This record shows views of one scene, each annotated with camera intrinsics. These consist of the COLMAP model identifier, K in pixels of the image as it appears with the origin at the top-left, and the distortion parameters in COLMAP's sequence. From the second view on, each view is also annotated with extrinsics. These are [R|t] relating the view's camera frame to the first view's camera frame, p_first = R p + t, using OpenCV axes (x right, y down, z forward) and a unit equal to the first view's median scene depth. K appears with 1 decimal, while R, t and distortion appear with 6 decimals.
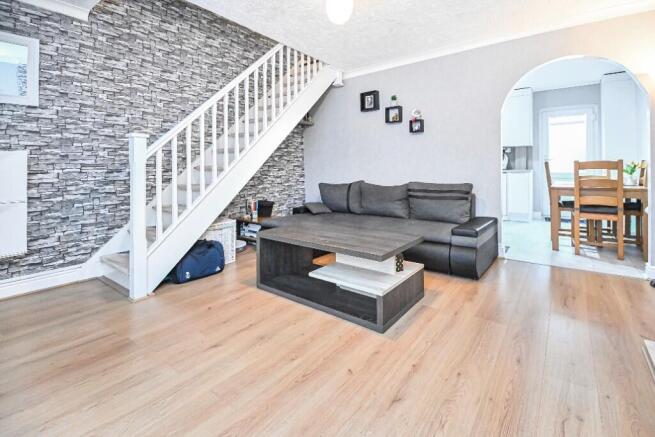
lens RADIAL K [[306.7, 0, 331.3], [0, 306.7, 173.5], [0, 0, 1]] dist [-0.013418, -0.000331]
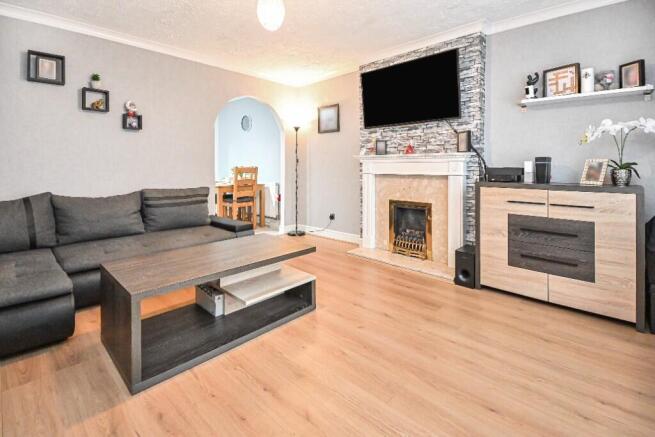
lens RADIAL K [[306.7, 0, 331.3], [0, 306.7, 173.5], [0, 0, 1]] dist [-0.013418, -0.000331]
pose [[0.094999, -0.013023, 0.995392, -0.491943], [0.004852, 0.999909, 0.012619, -0.022061], [-0.995466, 0.003630, 0.095054, 0.378765]]
